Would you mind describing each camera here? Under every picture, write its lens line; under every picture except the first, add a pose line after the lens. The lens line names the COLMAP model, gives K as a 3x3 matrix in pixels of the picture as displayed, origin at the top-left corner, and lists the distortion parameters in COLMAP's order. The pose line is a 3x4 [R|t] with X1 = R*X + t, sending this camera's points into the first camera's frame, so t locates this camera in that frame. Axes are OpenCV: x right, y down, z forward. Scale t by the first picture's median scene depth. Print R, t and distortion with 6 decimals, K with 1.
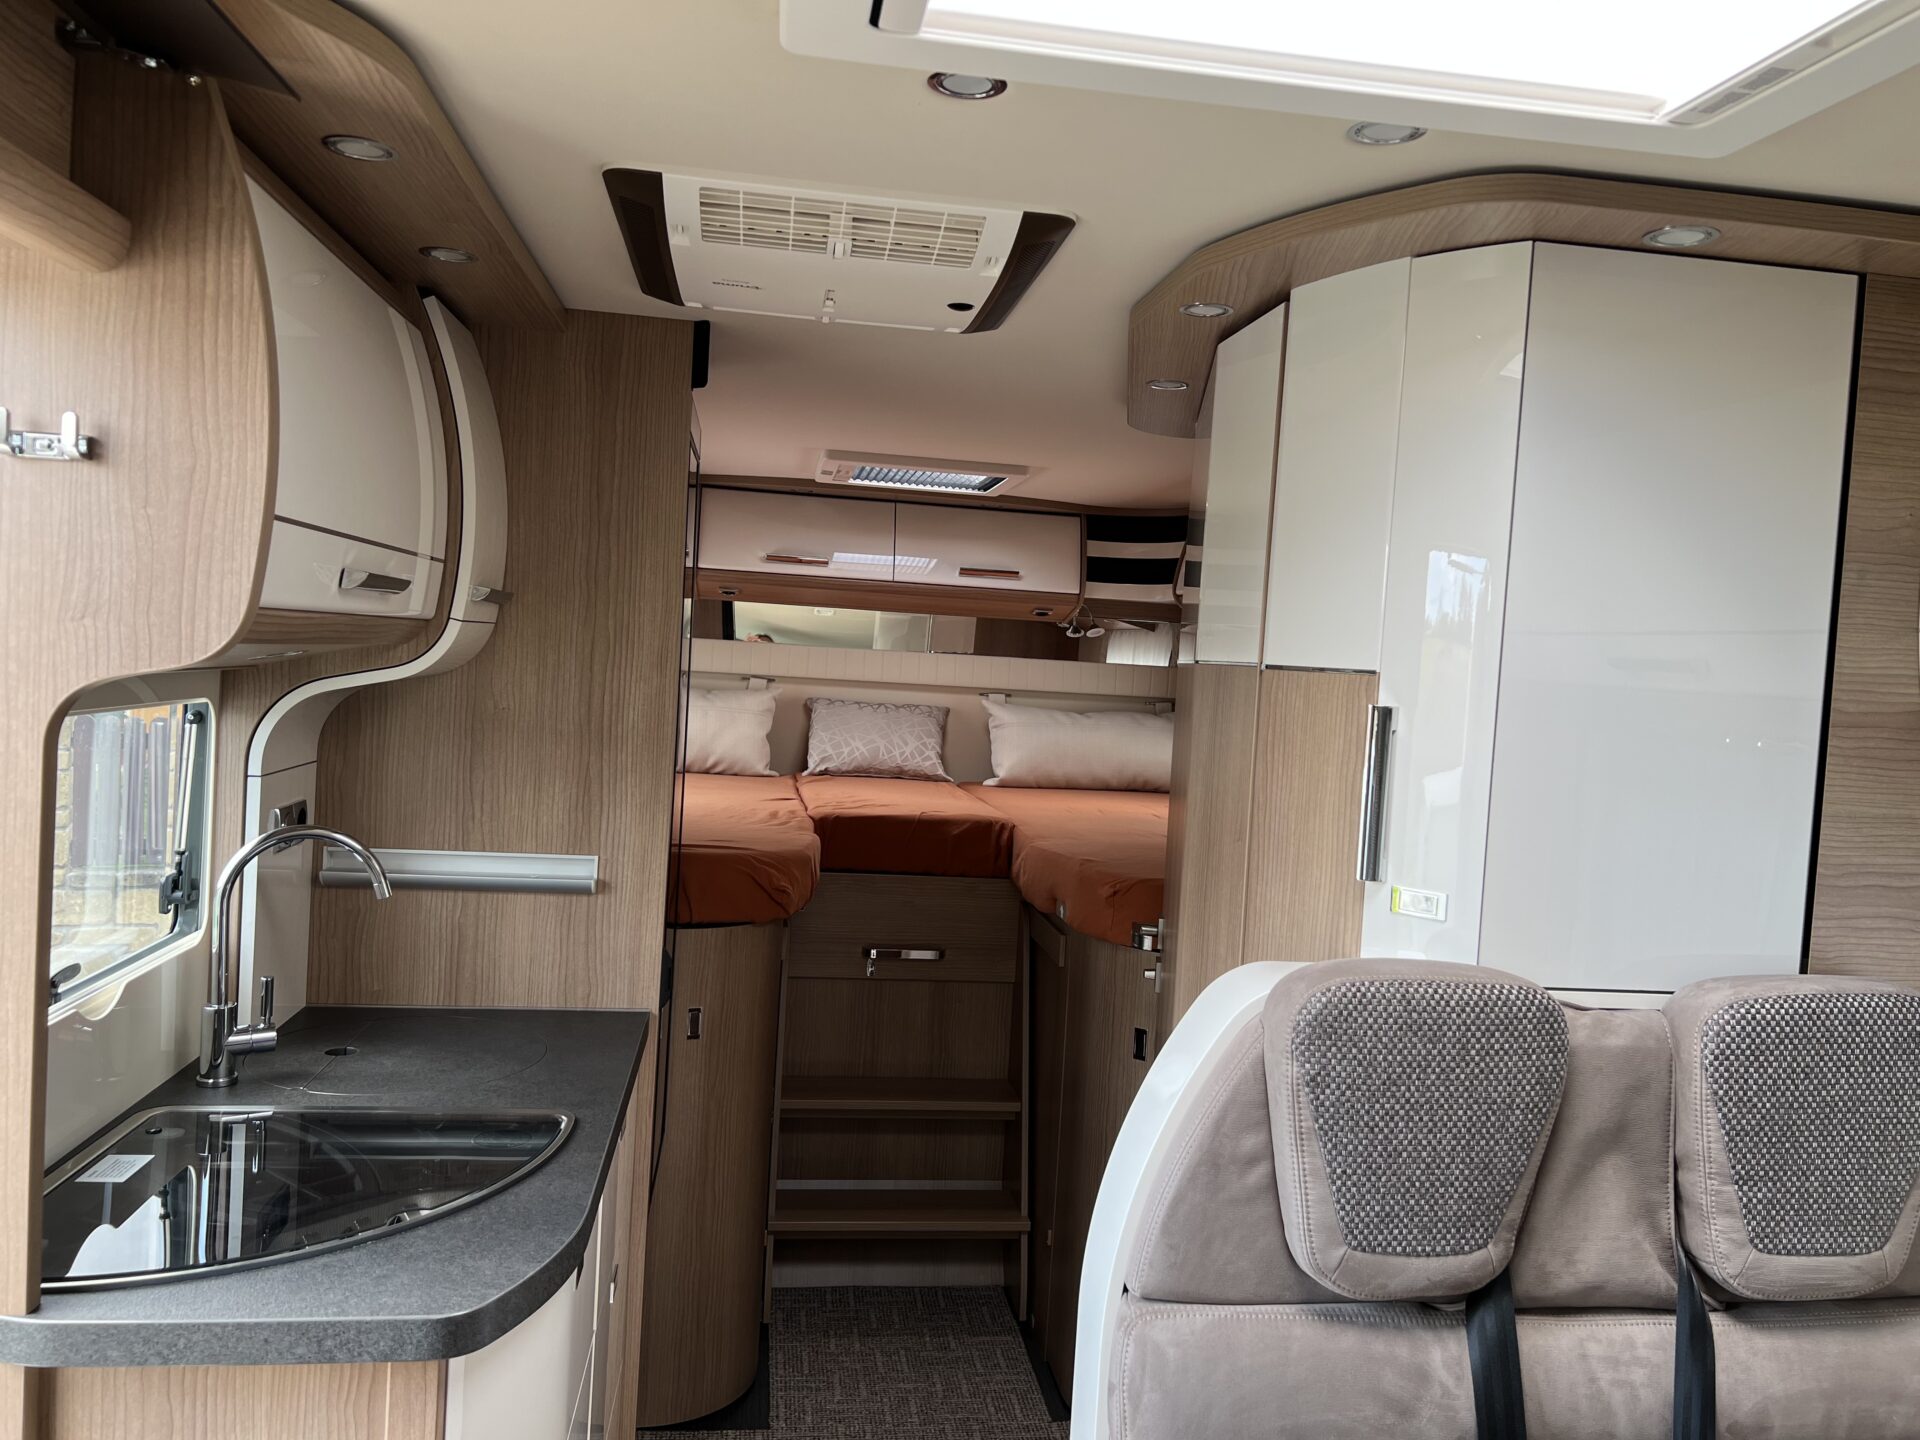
lens RADIAL K [[1489.8, 0, 967.4], [0, 1489.8, 693.3], [0, 0, 1]] dist [0.065107, -0.076124]
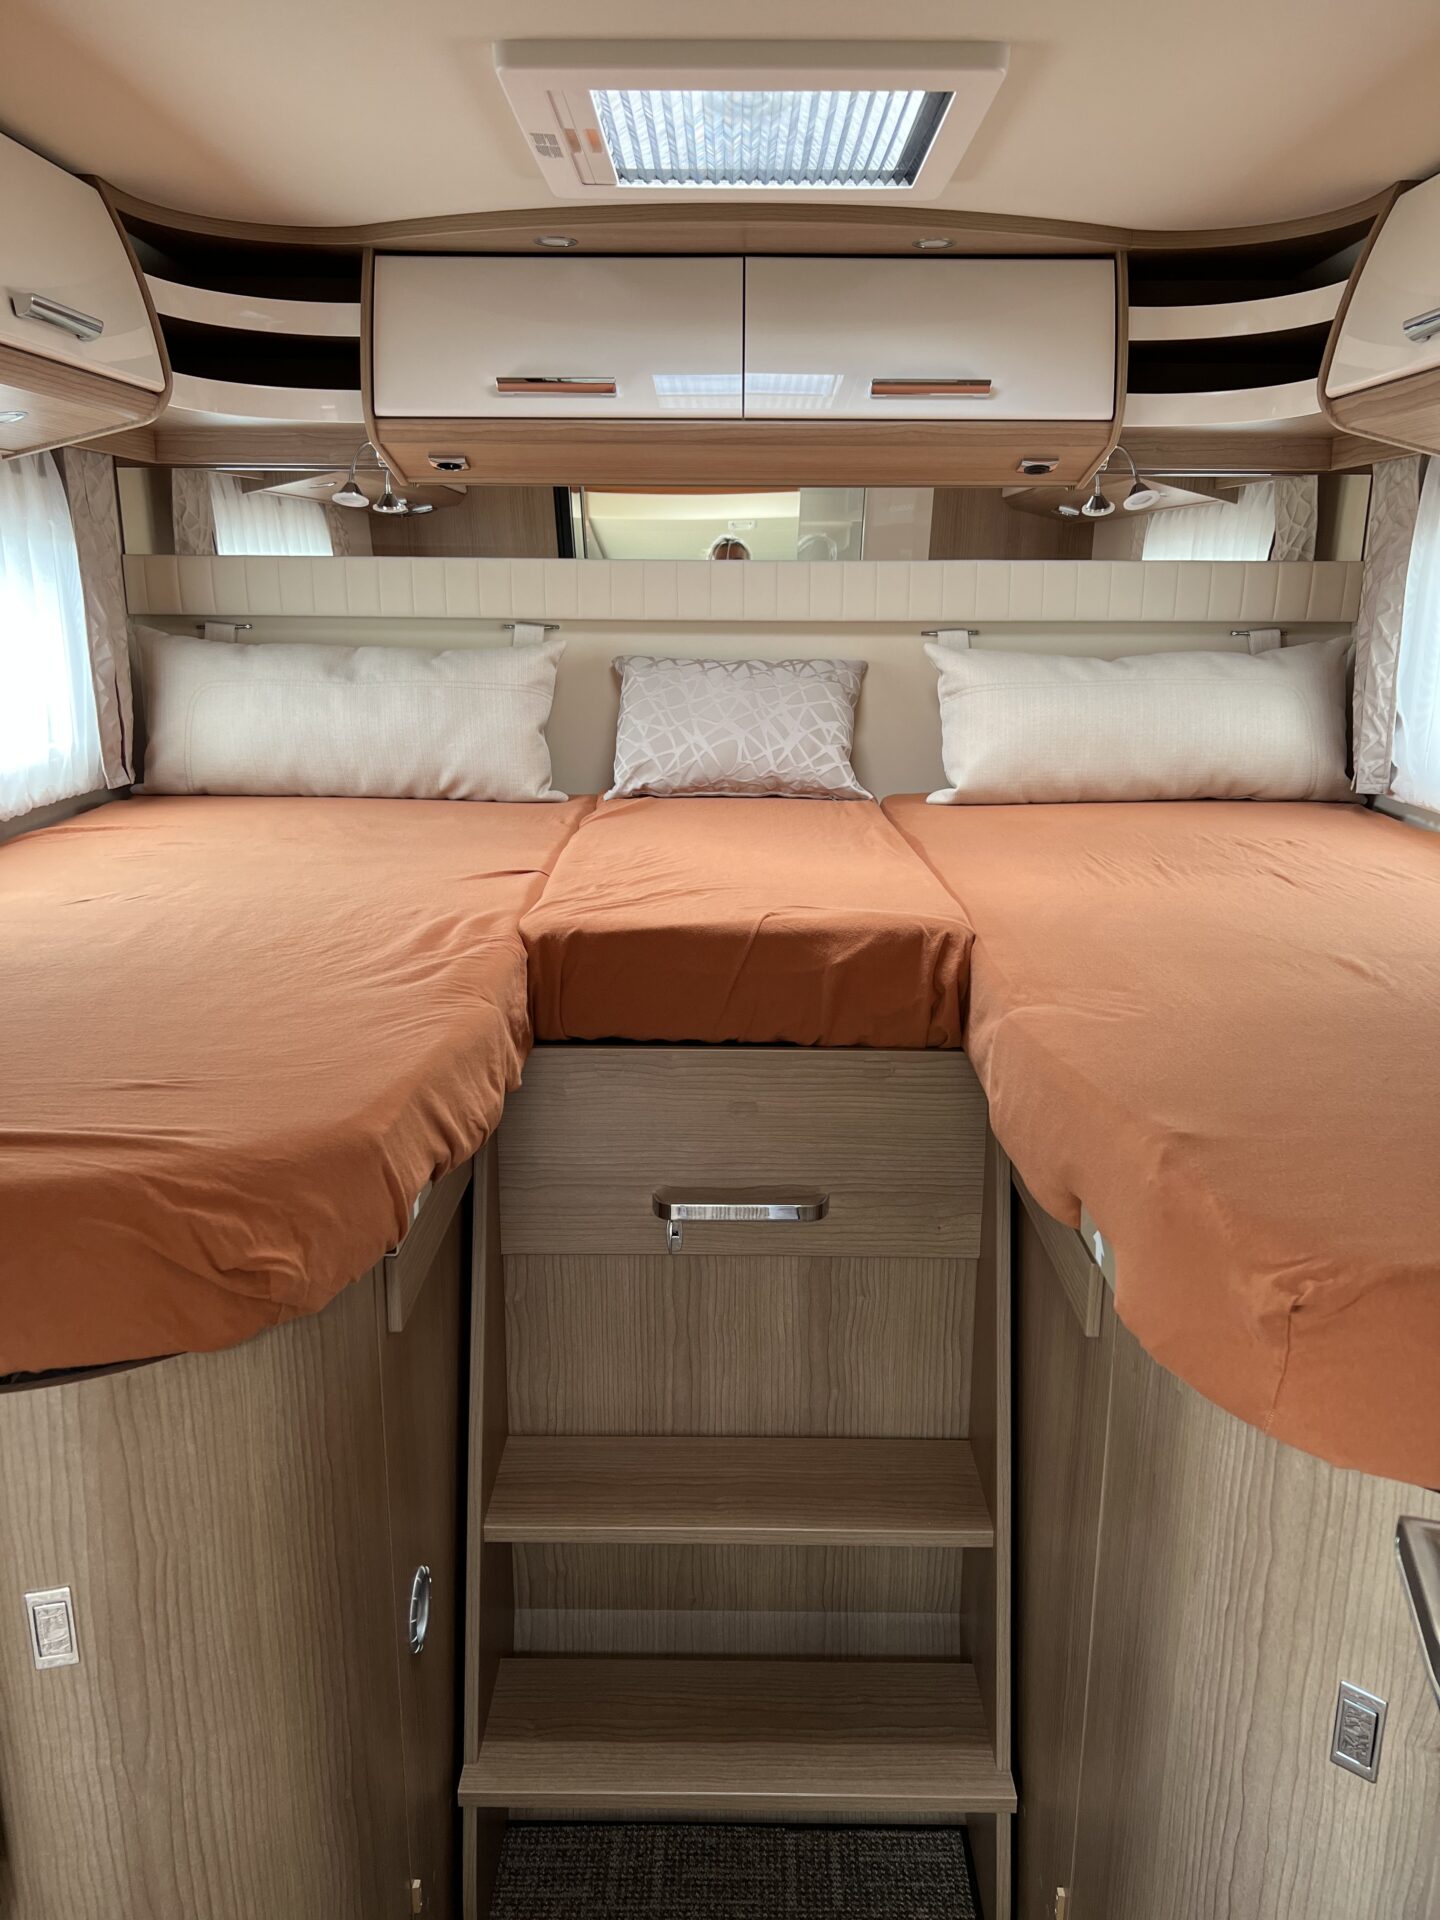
lens RADIAL K [[1489.8, 0, 720.6], [0, 1489.8, 979.7], [0, 0, 1]] dist [0.065107, -0.076124]
pose [[0.987770, -0.013661, -0.155318, 0.052174], [0.048460, 0.973716, 0.222550, -0.004562], [0.148196, -0.227355, 0.962470, 1.124333]]
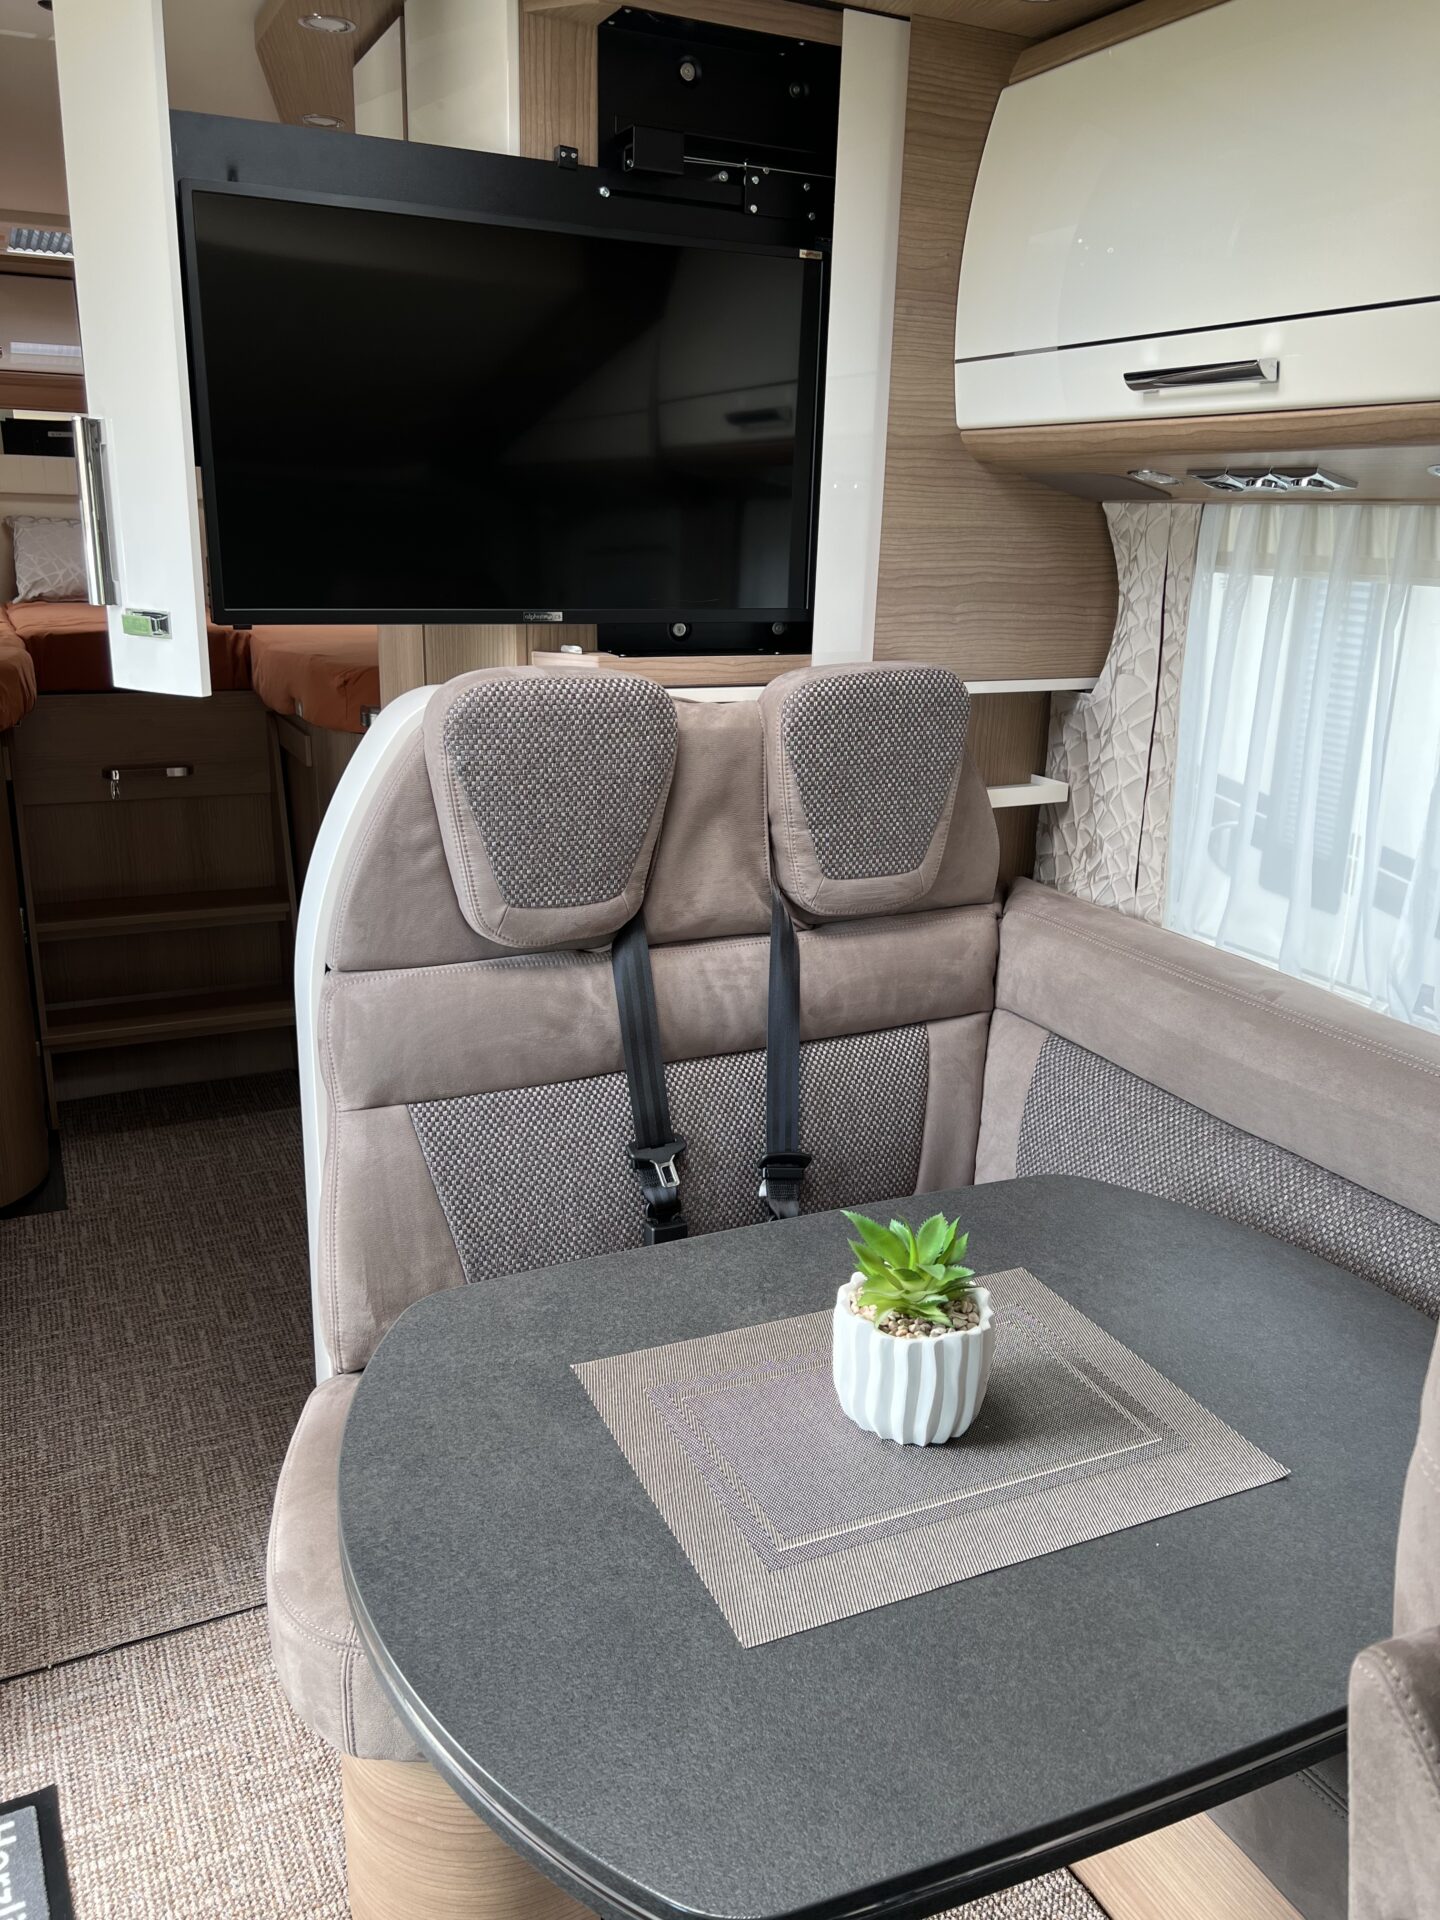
lens RADIAL K [[1489.8, 0, 738.6], [0, 1489.8, 961.4], [0, 0, 1]] dist [0.065107, -0.076124]
pose [[0.951423, -0.119258, 0.283850, 0.063412], [0.037121, 0.959642, 0.278763, 0.063051], [-0.305639, -0.254685, 0.917453, -0.130436]]
